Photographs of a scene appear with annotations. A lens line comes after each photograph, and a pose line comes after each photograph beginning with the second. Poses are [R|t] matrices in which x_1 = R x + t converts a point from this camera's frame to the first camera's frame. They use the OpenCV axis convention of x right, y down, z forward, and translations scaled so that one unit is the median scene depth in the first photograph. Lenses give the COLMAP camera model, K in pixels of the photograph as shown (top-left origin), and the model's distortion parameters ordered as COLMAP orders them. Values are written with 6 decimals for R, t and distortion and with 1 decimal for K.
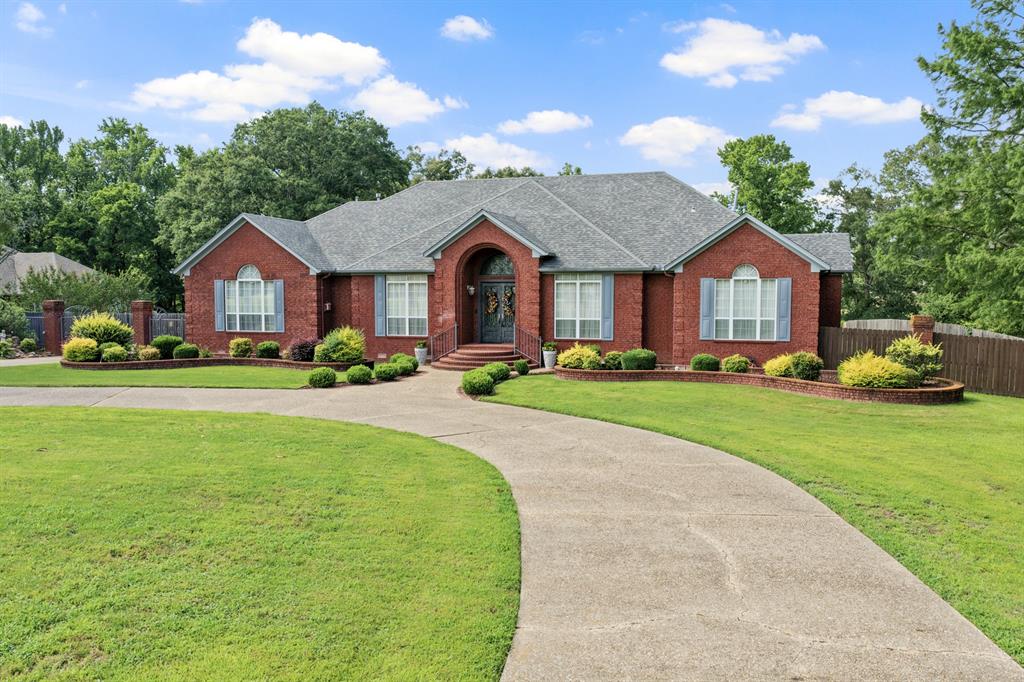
lens RADIAL K [[875.1, 0, 512.0], [0, 875.1, 341.0], [0, 0, 1]] dist [-0.015069, 0.004412]
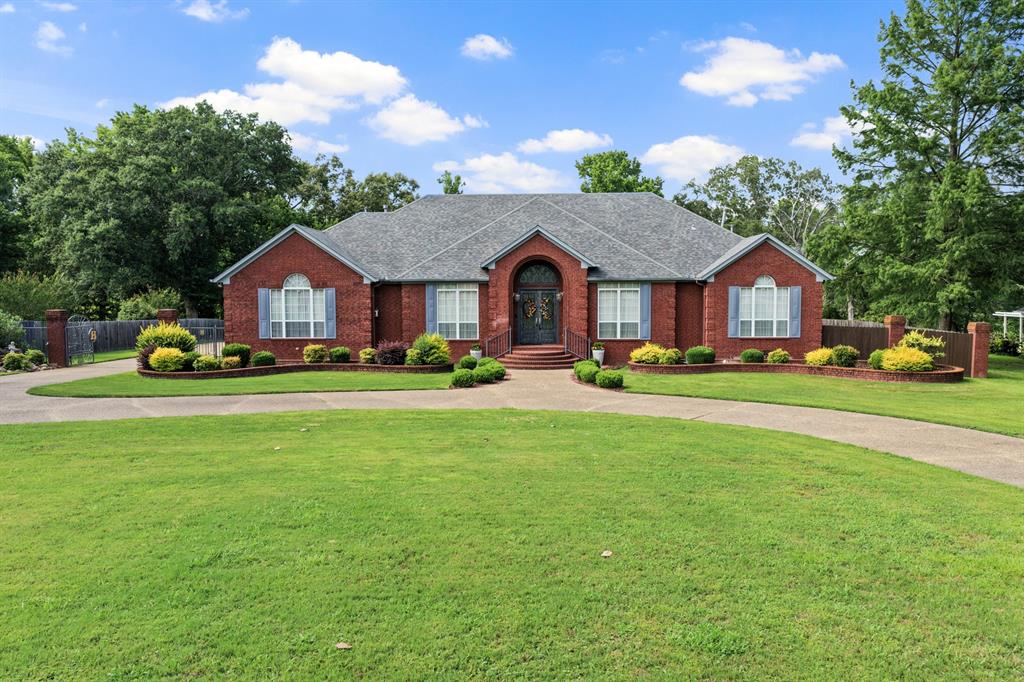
lens RADIAL K [[875.1, 0, 512.0], [0, 875.1, 341.0], [0, 0, 1]] dist [-0.015069, 0.004412]
pose [[0.960574, -0.020921, 0.277235, -0.367444], [0.020348, 0.999781, 0.004943, -0.007966], [-0.277278, 0.000893, 0.960789, -0.068312]]
